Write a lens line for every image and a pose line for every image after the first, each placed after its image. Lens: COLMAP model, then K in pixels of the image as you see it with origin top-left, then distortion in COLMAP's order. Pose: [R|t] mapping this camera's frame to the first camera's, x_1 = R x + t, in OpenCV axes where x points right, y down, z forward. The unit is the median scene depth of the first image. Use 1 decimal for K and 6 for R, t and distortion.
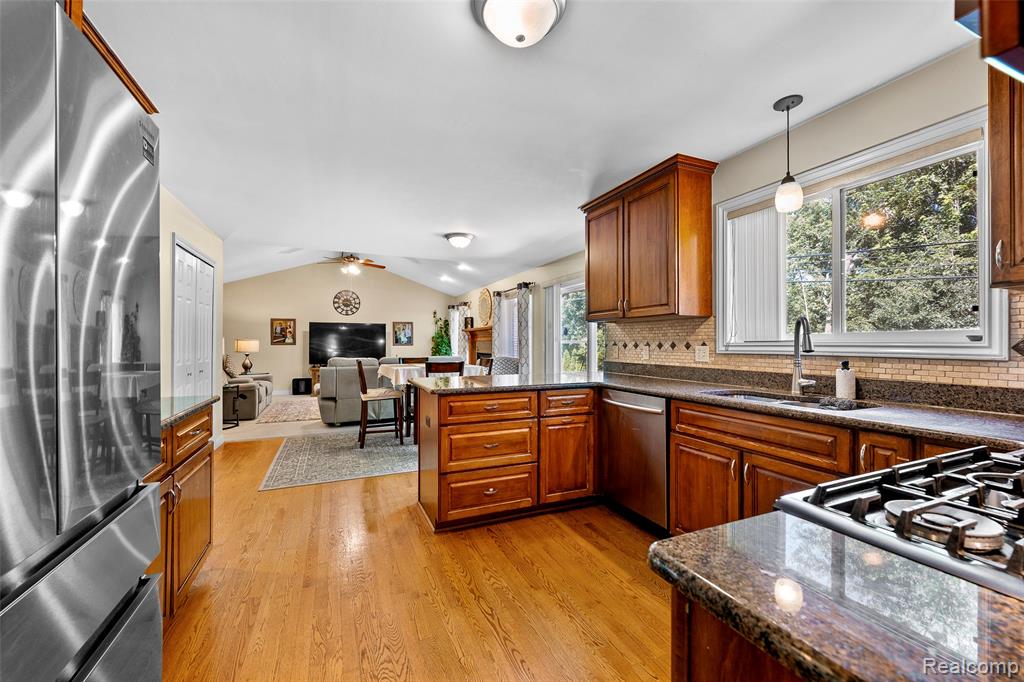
lens RADIAL K [[410.5, 0, 512.0], [0, 410.5, 341.0], [0, 0, 1]] dist [-0.001926, -0.000027]
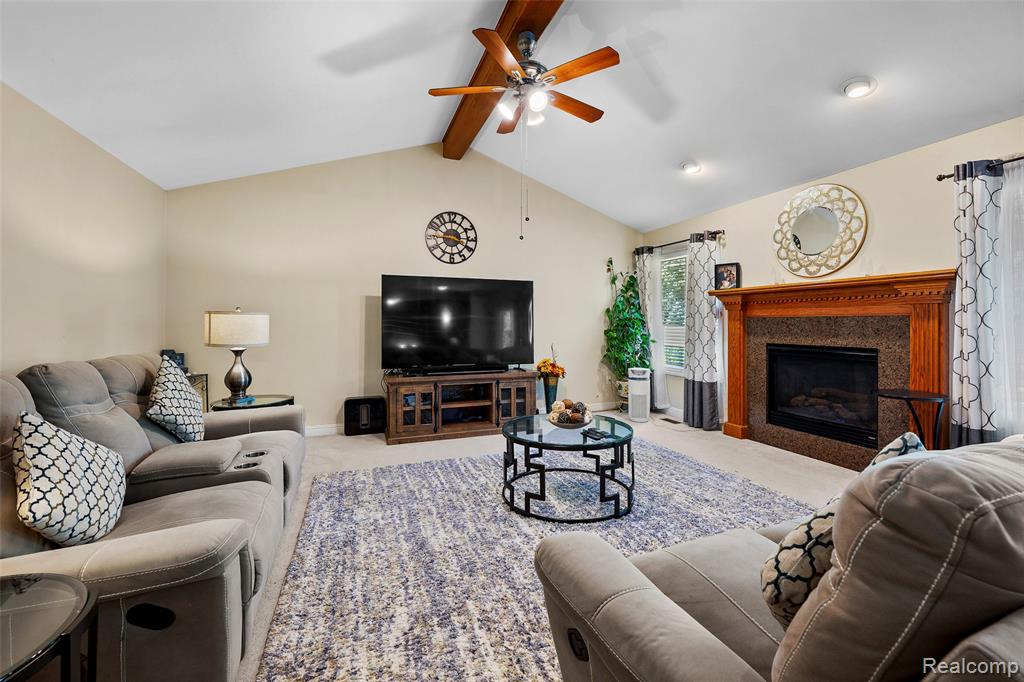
lens RADIAL K [[415.5, 0, 516.8], [0, 415.5, 323.0], [0, 0, 1]] dist [0.002067, 0.000176]
pose [[0.998938, 0.000650, -0.046079, -0.369187], [-0.000275, 0.999967, 0.008145, 0.003615], [0.046083, -0.008124, 0.998905, 0.626572]]
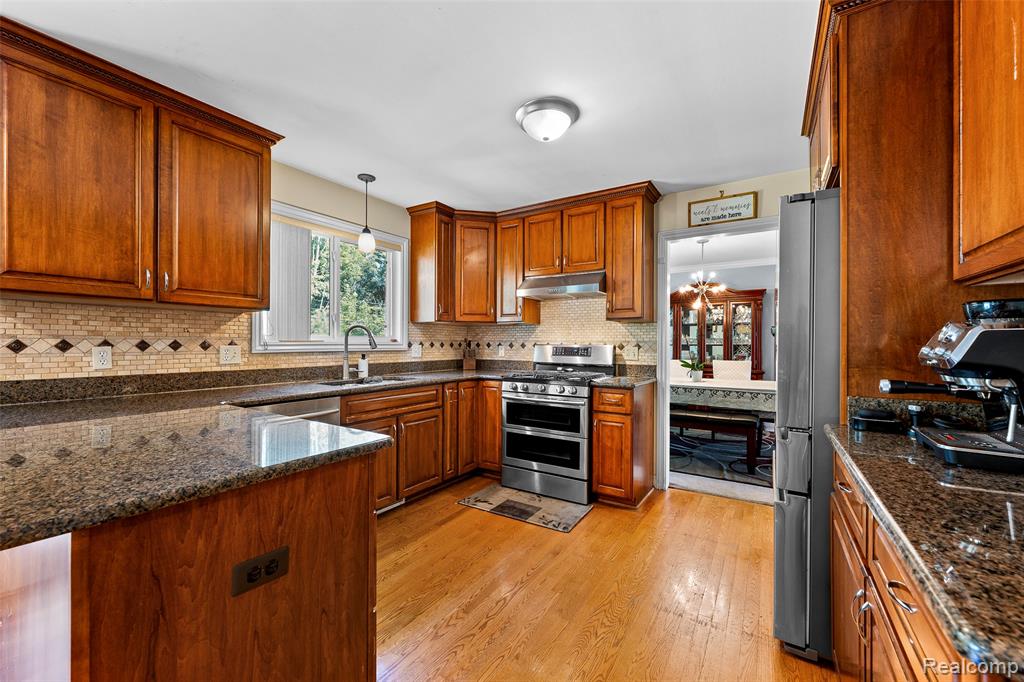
lens RADIAL K [[410.5, 0, 512.0], [0, 410.5, 341.0], [0, 0, 1]] dist [-0.001926, -0.000027]
pose [[-0.559154, 0.003141, 0.829058, -0.168195], [-0.008200, 0.999923, -0.009319, 0.001619], [-0.829023, -0.012009, -0.559085, 0.282114]]
